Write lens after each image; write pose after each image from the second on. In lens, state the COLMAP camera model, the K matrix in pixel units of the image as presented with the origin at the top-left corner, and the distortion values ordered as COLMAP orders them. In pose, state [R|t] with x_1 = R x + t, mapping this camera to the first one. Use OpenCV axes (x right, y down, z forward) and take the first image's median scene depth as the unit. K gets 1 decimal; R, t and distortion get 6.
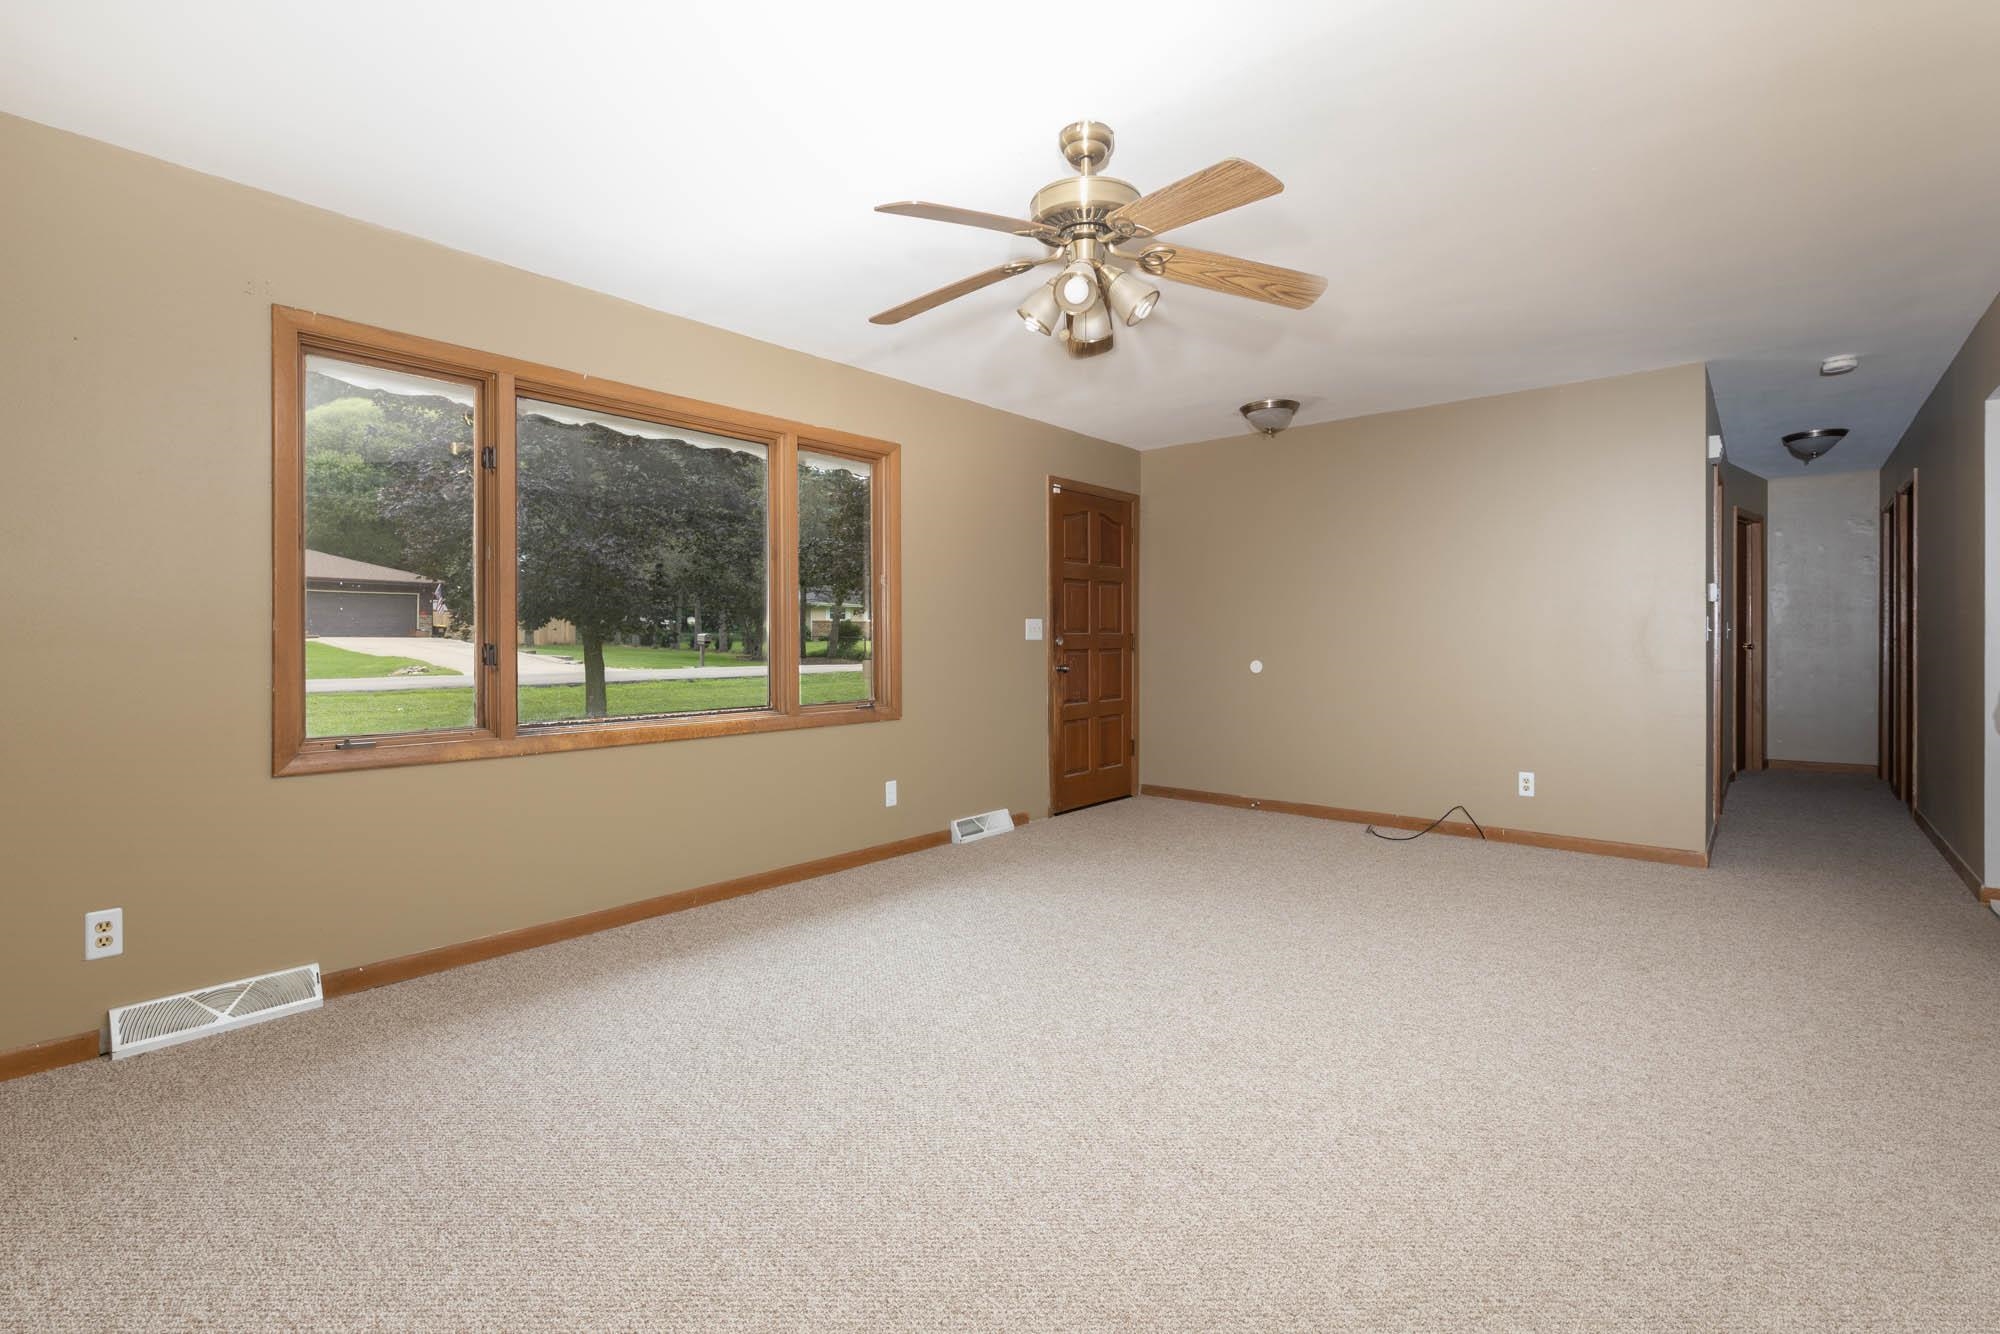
lens RADIAL K [[893.0, 0, 1001.3], [0, 893.0, 658.4], [0, 0, 1]] dist [-0.001403, -0.000296]
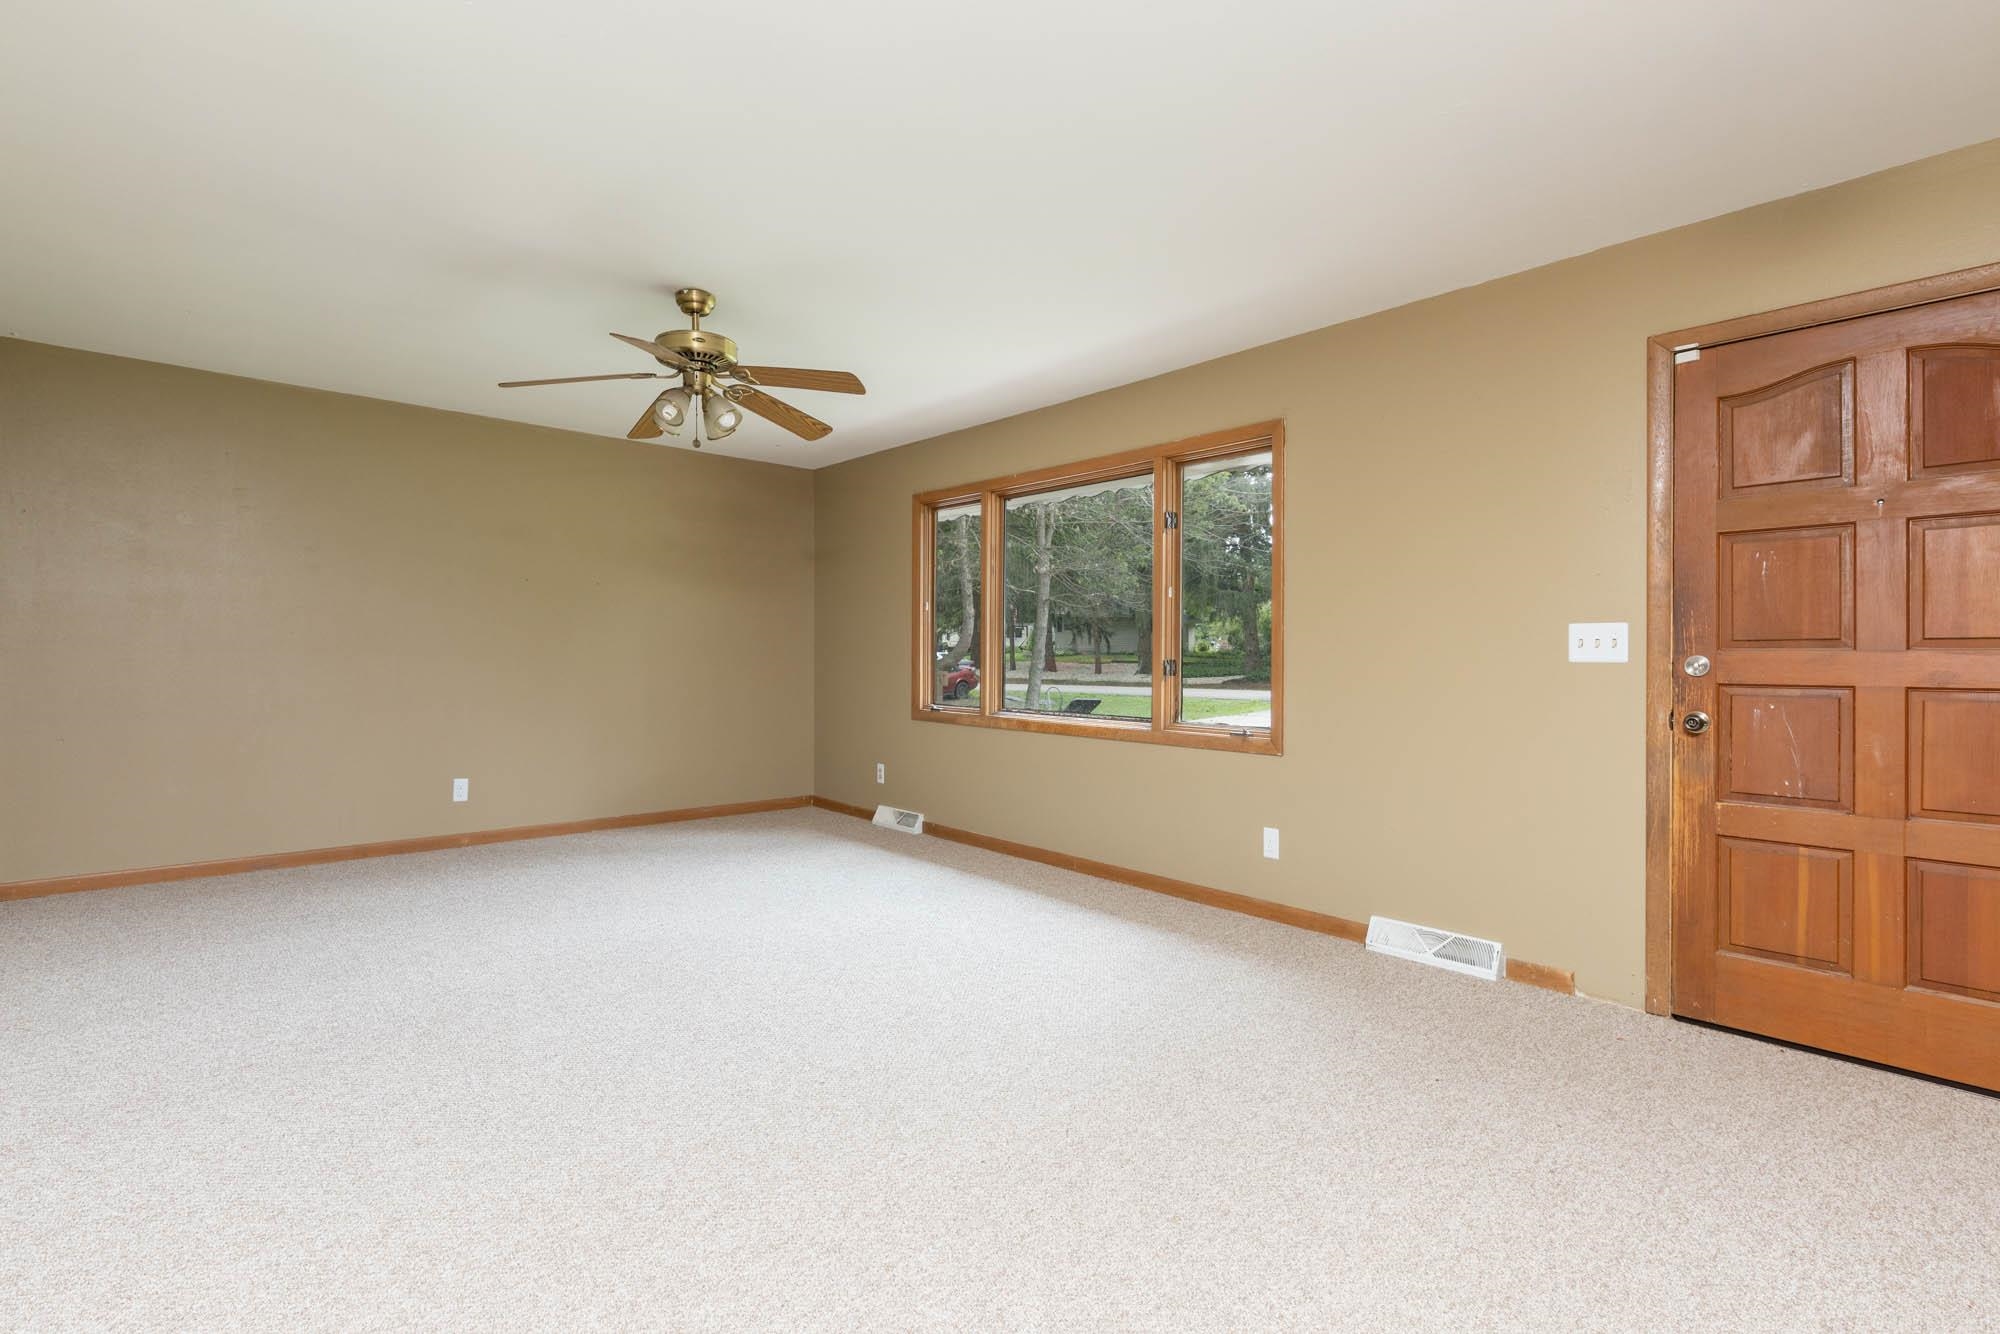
lens RADIAL K [[893.0, 0, 1001.3], [0, 893.0, 658.4], [0, 0, 1]] dist [-0.001403, -0.000296]
pose [[-0.126645, 0.005693, -0.991932, 0.625539], [-0.026219, 0.999615, 0.009084, -0.018432], [0.991601, 0.027158, -0.126447, 0.728374]]
